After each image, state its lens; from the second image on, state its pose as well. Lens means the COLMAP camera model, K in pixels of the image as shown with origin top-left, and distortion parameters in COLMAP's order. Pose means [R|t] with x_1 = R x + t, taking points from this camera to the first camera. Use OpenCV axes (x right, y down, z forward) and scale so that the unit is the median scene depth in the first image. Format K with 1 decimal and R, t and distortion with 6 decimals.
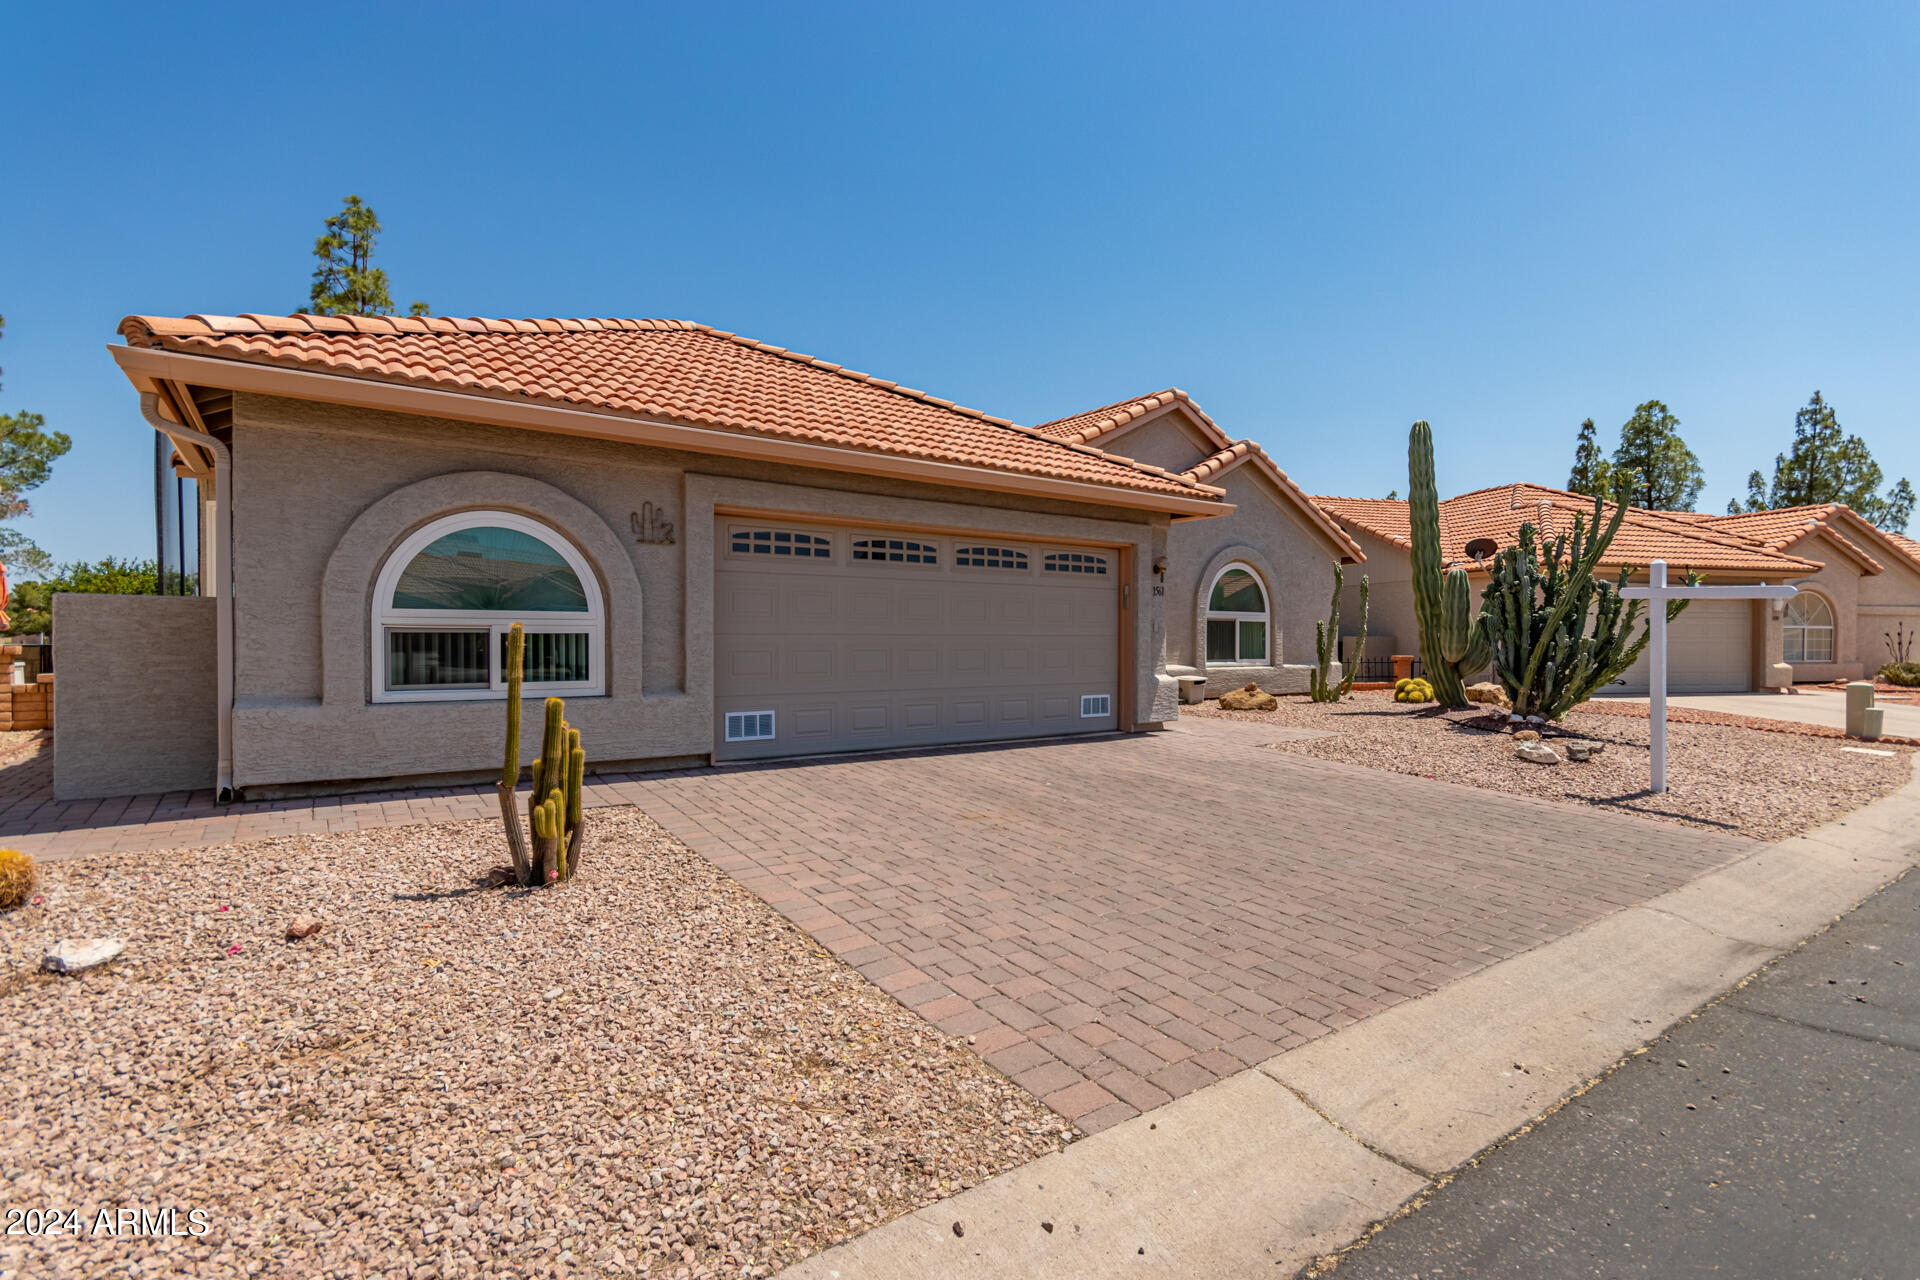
lens RADIAL K [[896.1, 0, 960.0], [0, 896.1, 640.0], [0, 0, 1]] dist [-0.027777, 0.000006]
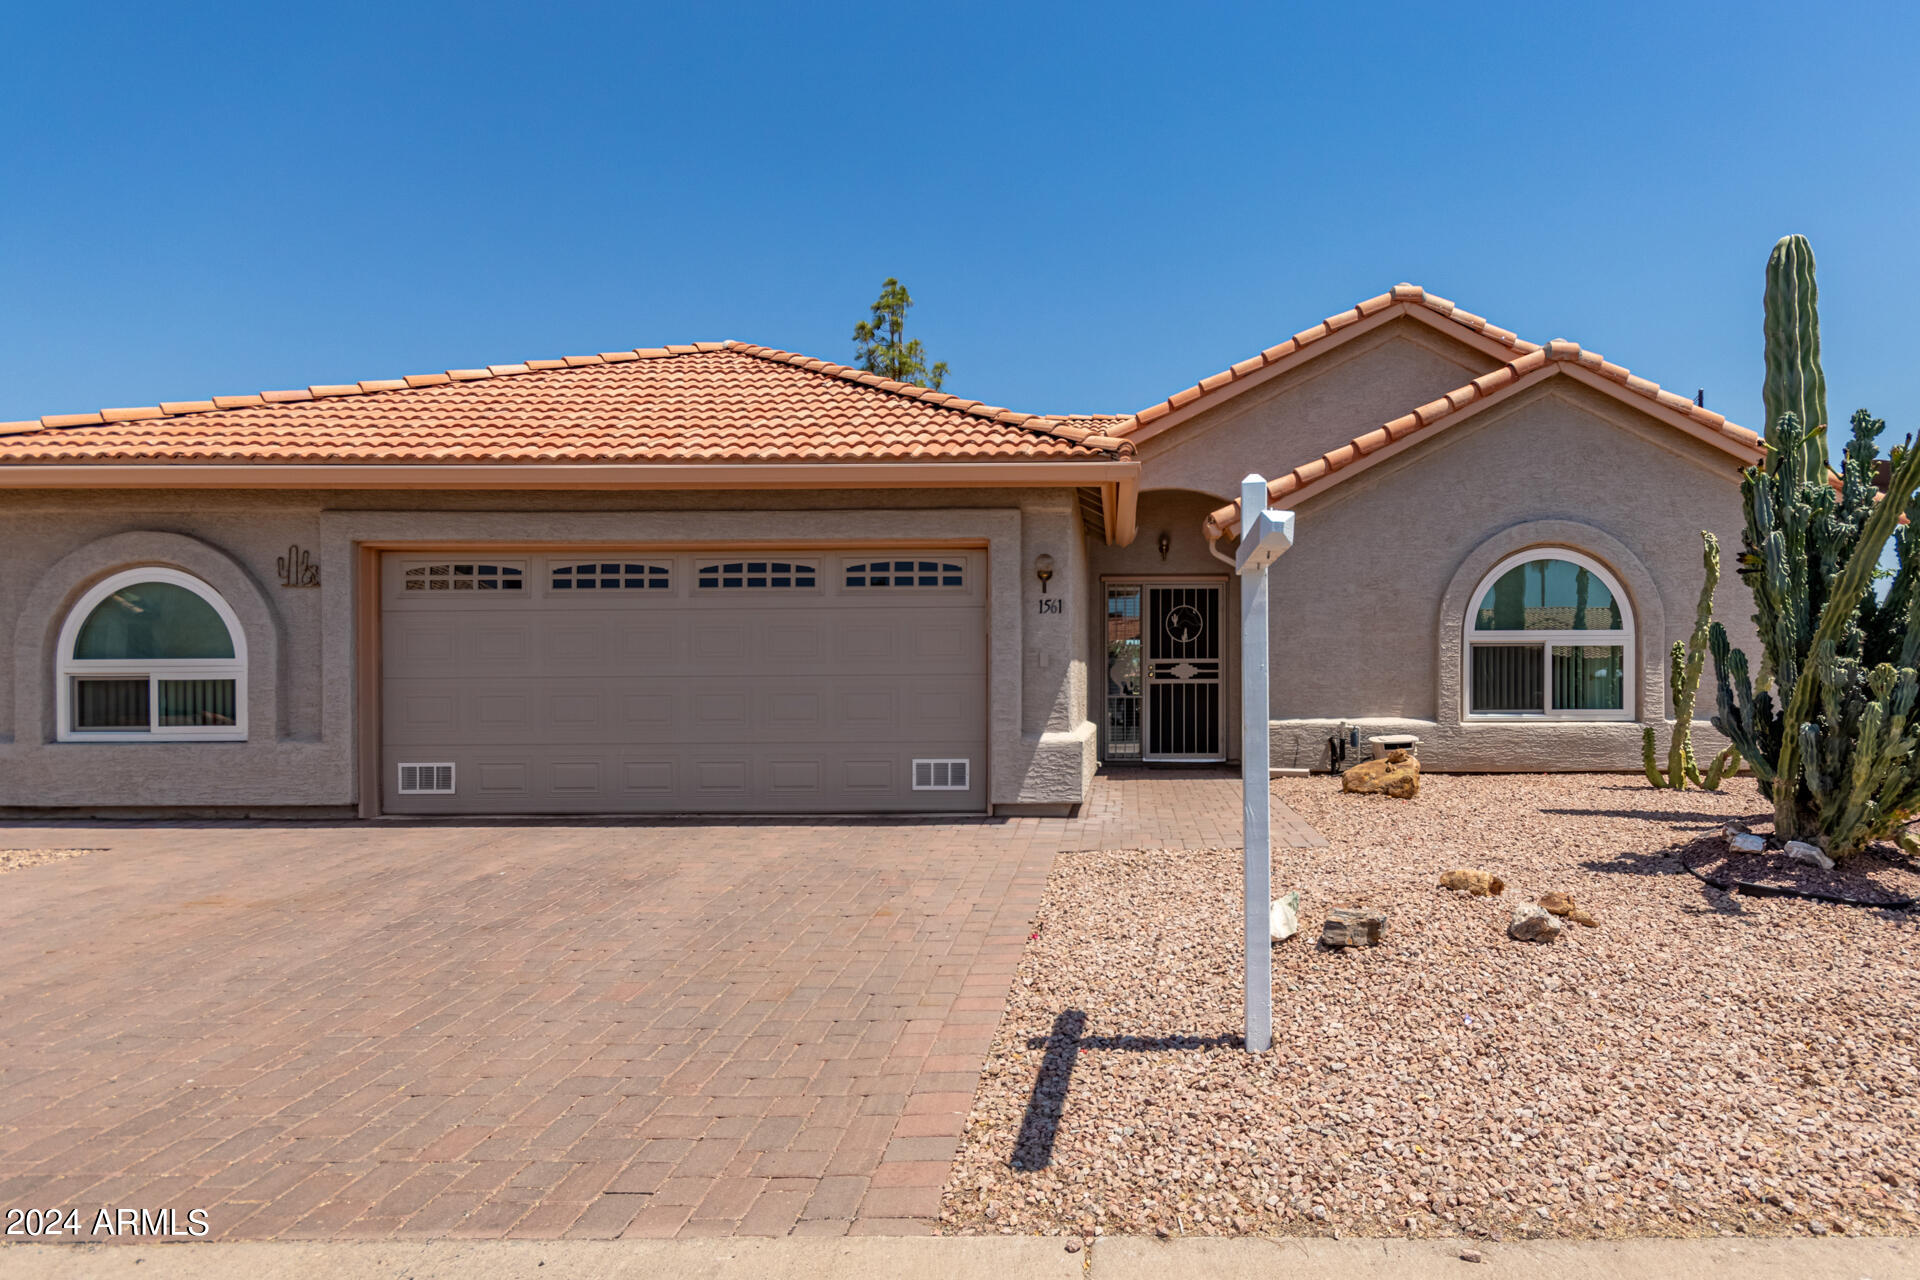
lens RADIAL K [[992.5, 0, 959.6], [0, 992.5, 673.5], [0, 0, 1]] dist [0.025634, -0.031108]
pose [[0.813407, -0.014538, -0.581514, 0.740973], [0.007686, 0.999869, -0.014247, 0.006814], [0.581644, 0.007119, 0.813412, 0.446042]]
